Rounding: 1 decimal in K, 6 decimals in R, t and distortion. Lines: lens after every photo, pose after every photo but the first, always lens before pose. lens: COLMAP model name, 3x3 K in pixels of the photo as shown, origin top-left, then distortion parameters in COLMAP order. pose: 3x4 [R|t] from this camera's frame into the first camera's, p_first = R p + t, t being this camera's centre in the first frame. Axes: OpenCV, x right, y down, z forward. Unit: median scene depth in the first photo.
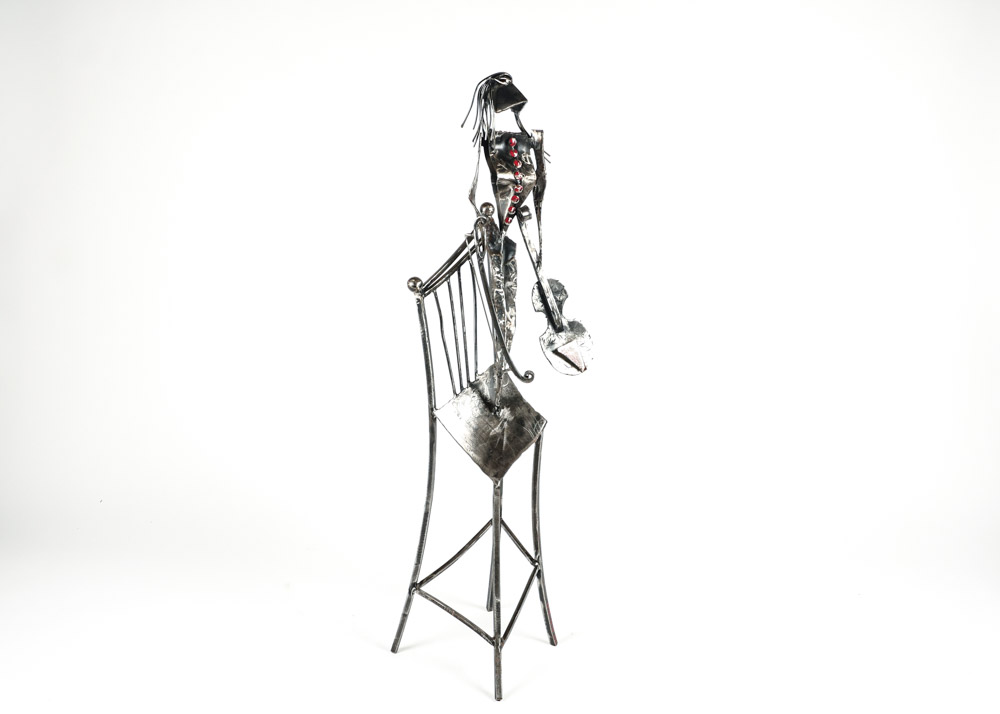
lens RADIAL K [[1150.2, 0, 500.4], [0, 1150.2, 357.0], [0, 0, 1]] dist [0.001619, 0.000000]
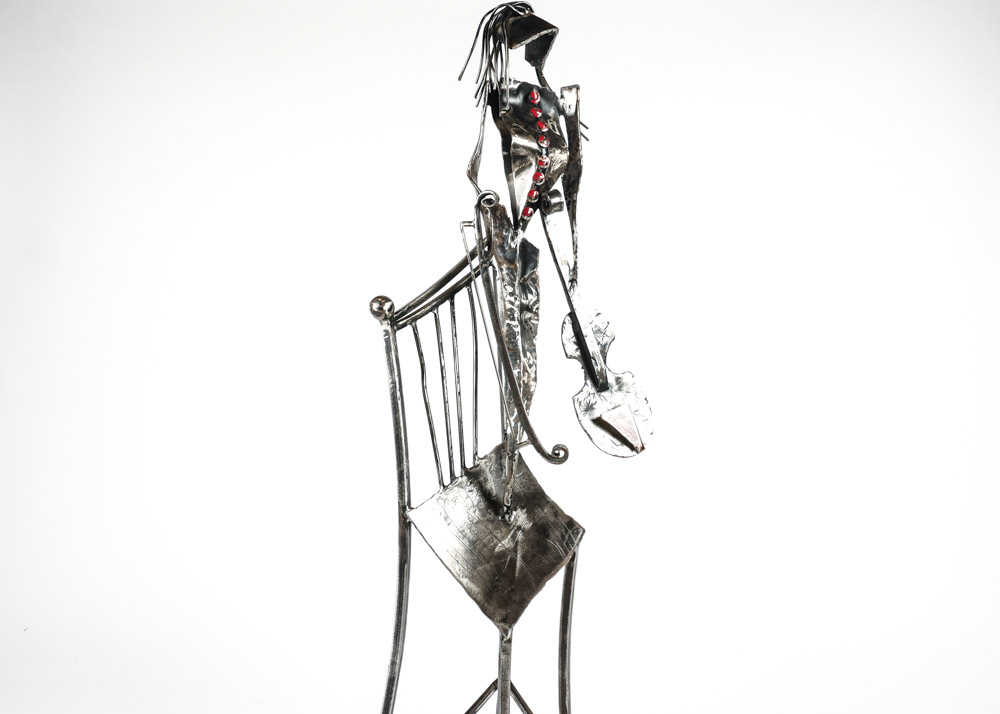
lens RADIAL K [[726.2, 0, 498.4], [0, 726.2, 356.9], [0, 0, 1]] dist [-0.007596, -0.000856]
pose [[0.999935, 0.010534, -0.004281, -0.006767], [-0.011183, 0.979197, -0.202605, 0.044367], [0.002058, 0.202640, 0.979251, 0.593925]]
